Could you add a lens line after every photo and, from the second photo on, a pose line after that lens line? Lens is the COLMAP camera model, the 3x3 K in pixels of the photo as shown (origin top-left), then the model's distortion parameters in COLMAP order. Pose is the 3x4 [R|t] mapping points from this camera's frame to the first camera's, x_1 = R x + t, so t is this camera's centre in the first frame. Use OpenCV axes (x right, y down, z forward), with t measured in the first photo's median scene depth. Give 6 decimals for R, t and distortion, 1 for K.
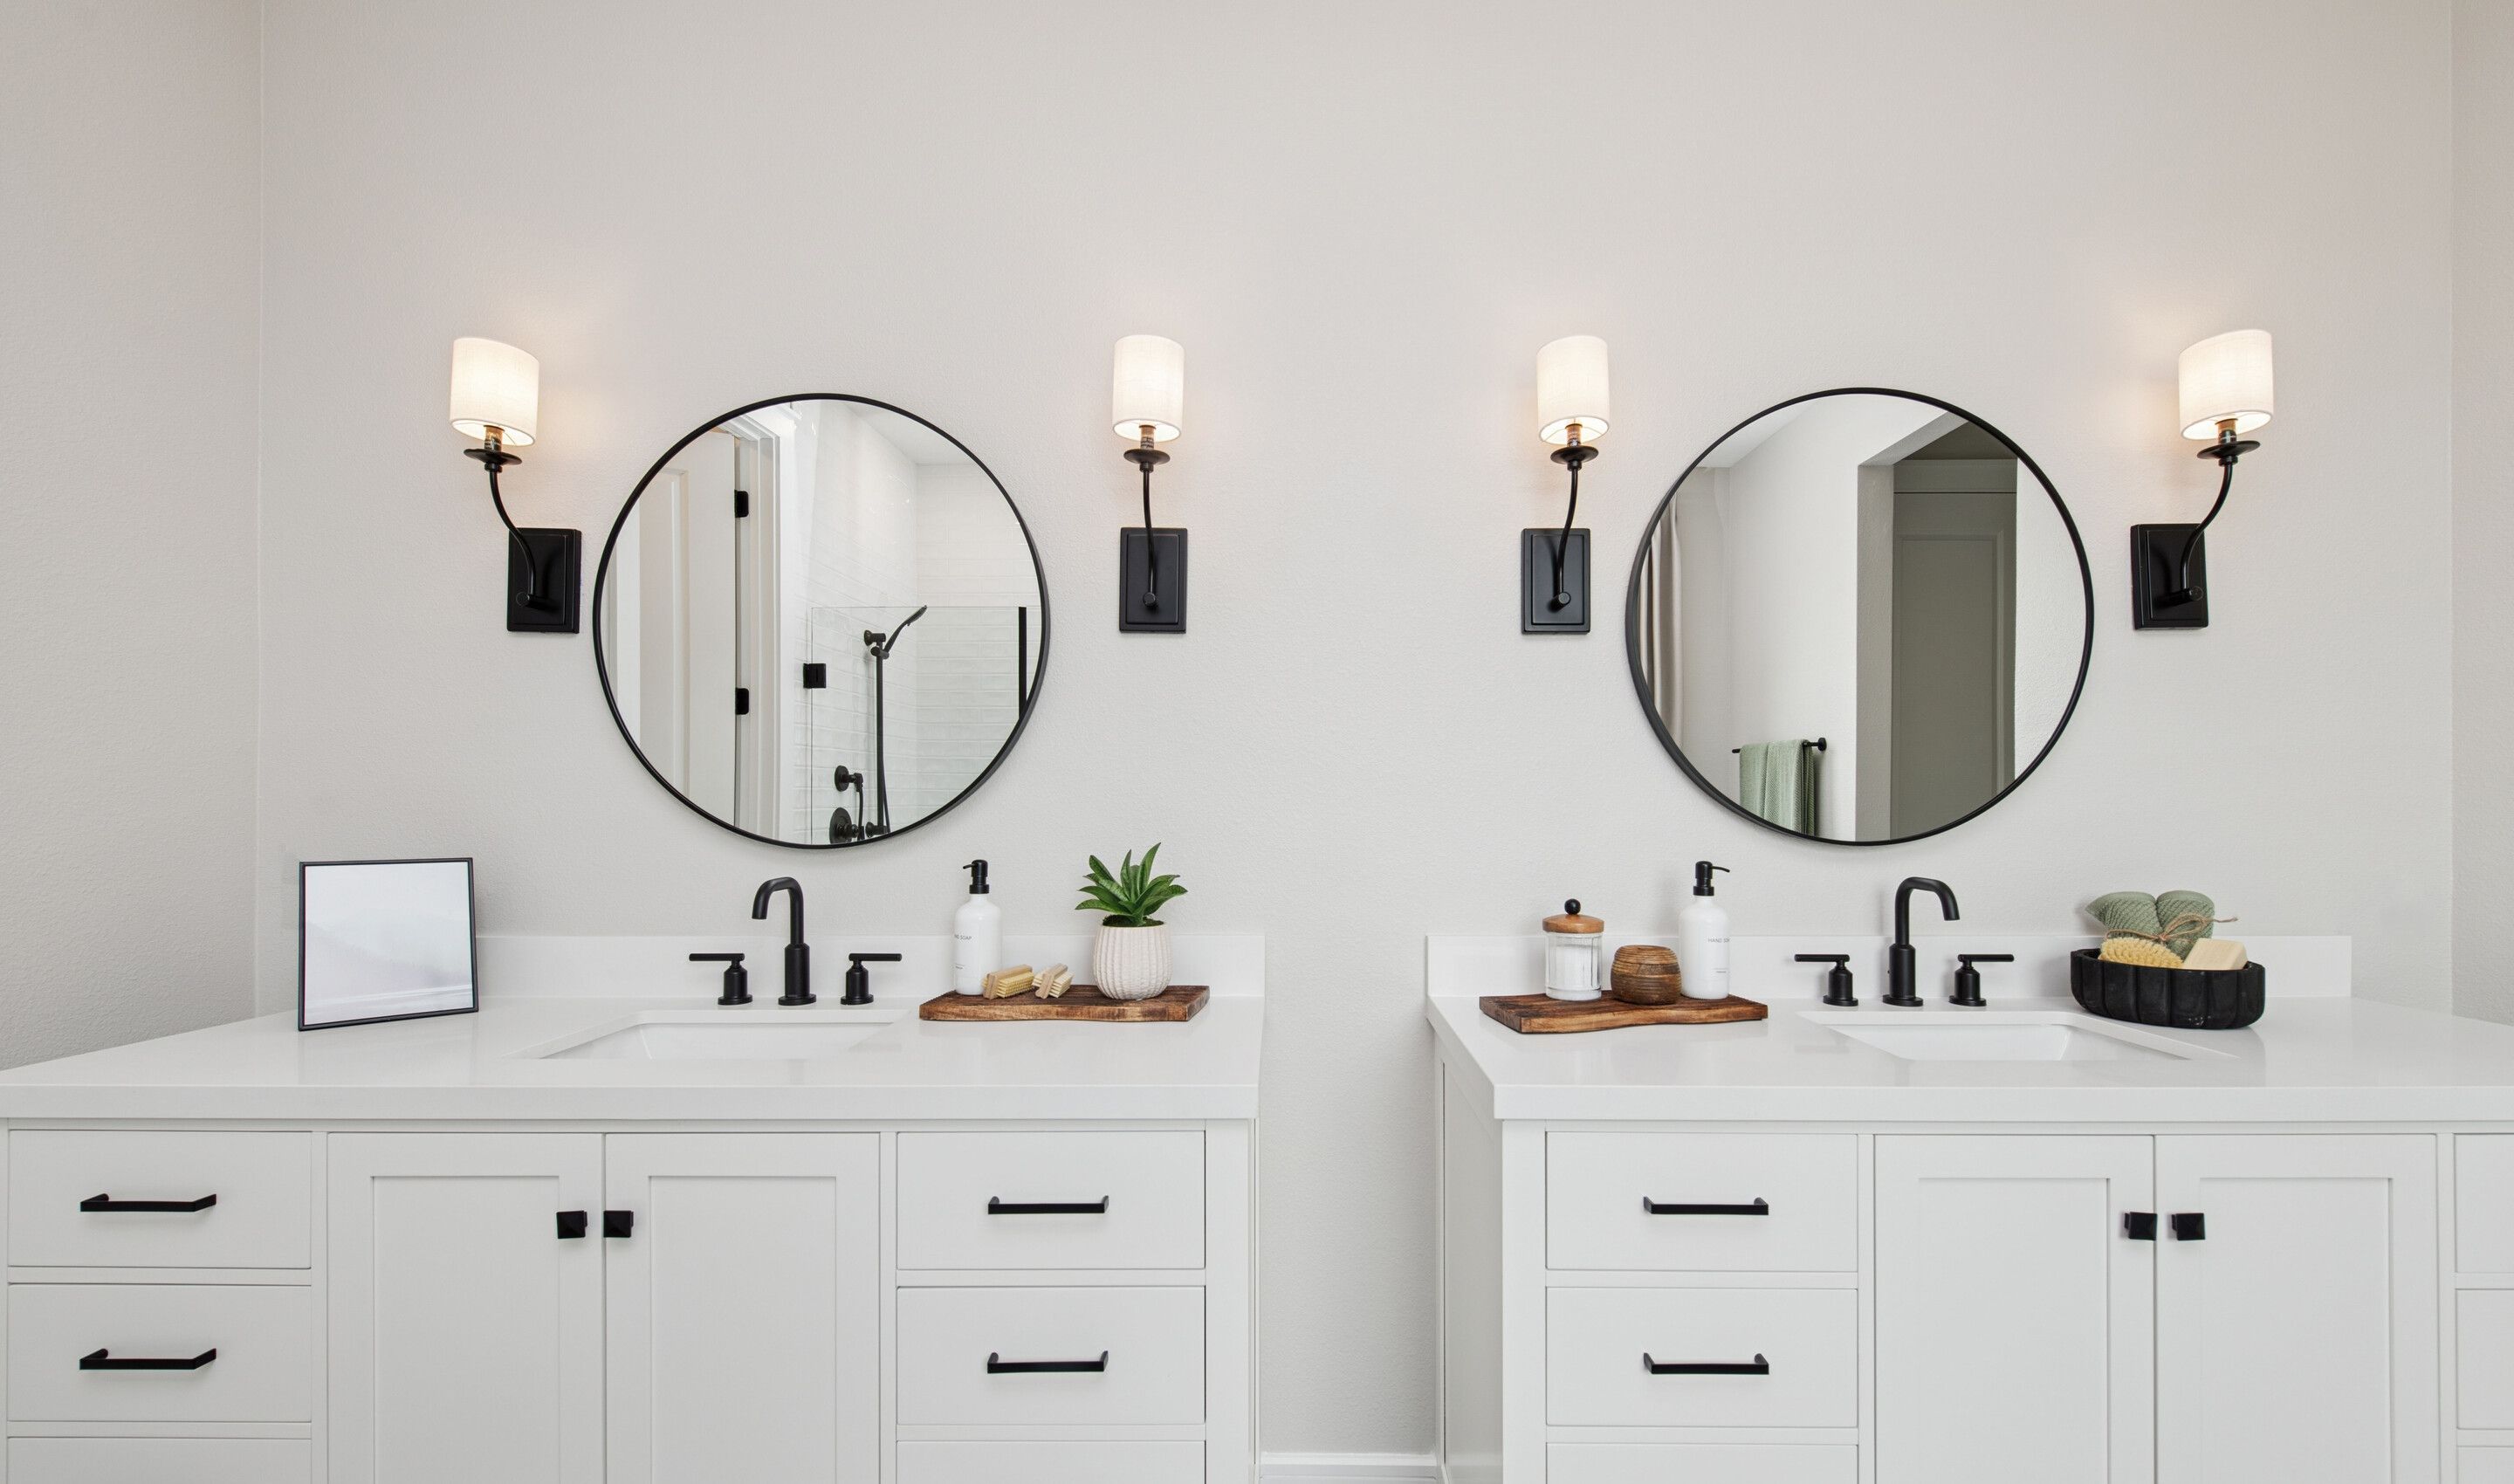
lens RADIAL K [[822.1, 0, 1257.0], [0, 822.1, 789.7], [0, 0, 1]] dist [0.003063, 0.000001]
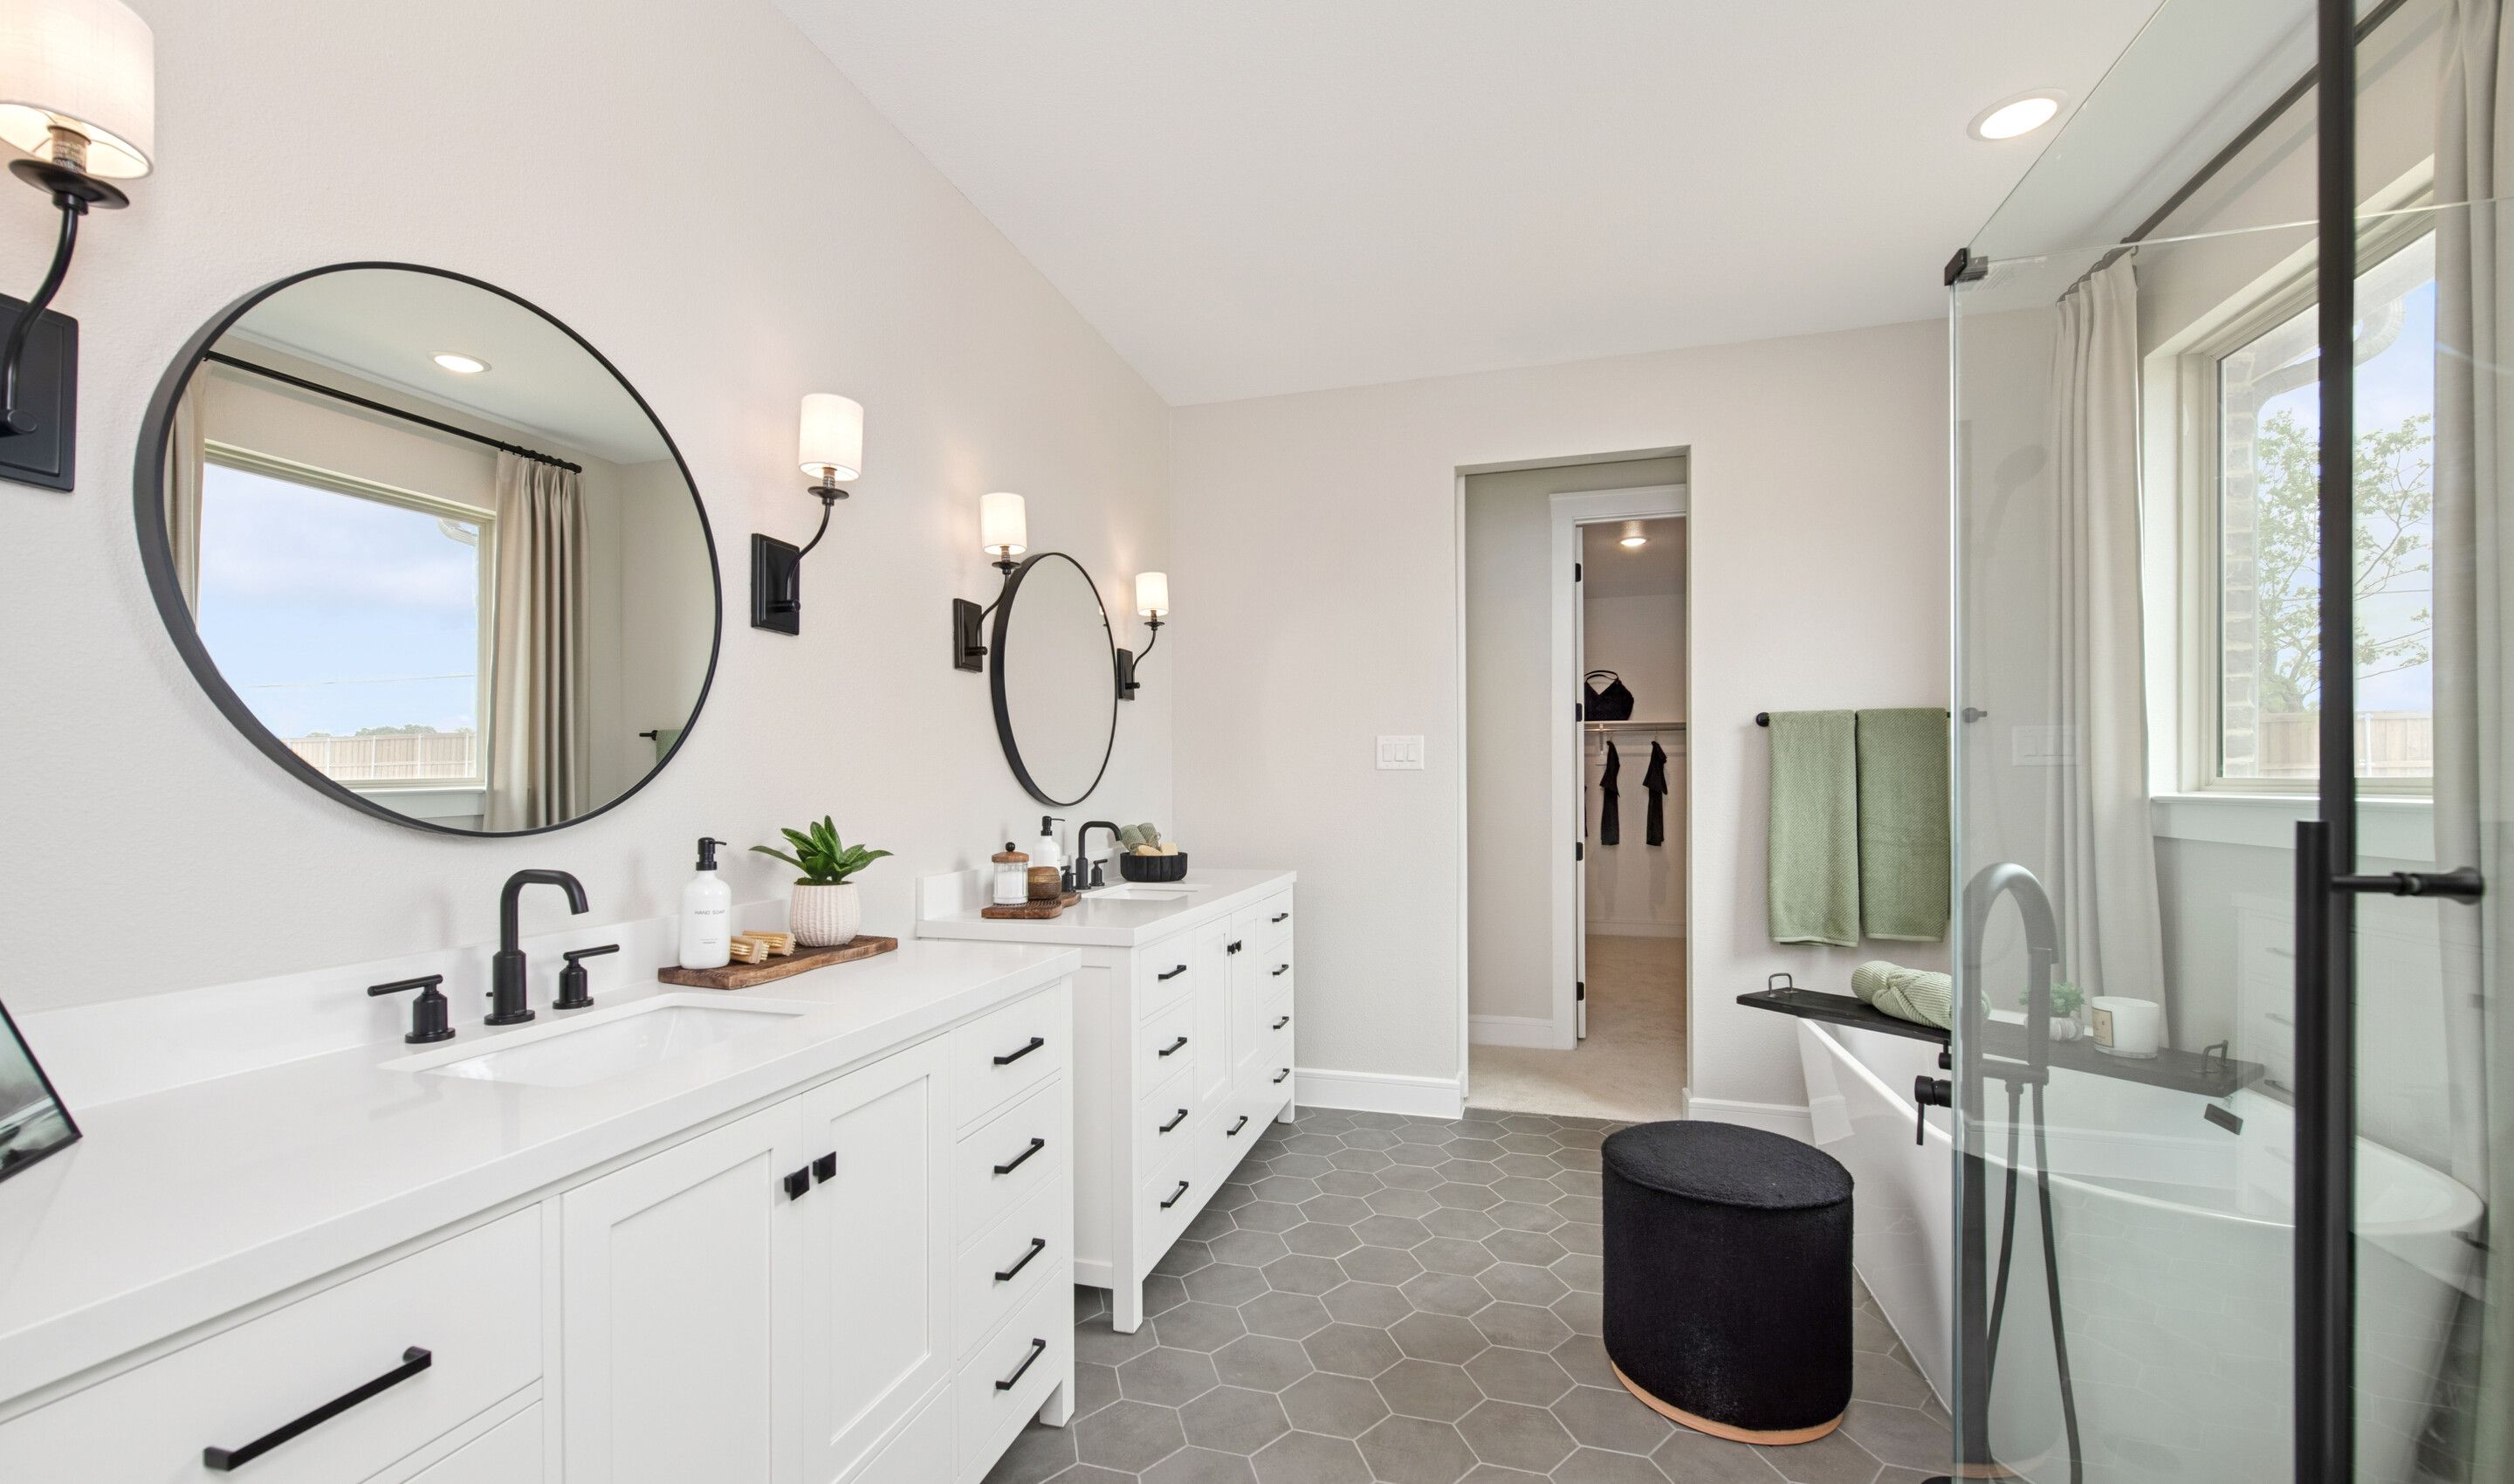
lens RADIAL K [[1018.2, 0, 1235.7], [0, 1018.2, 739.8], [0, 0, 1]] dist [-0.000425, -0.000057]
pose [[0.279608, 0.043369, 0.959134, -0.555331], [-0.018448, 0.999038, -0.039795, 0.000695], [-0.959937, -0.006567, 0.280139, 0.004083]]
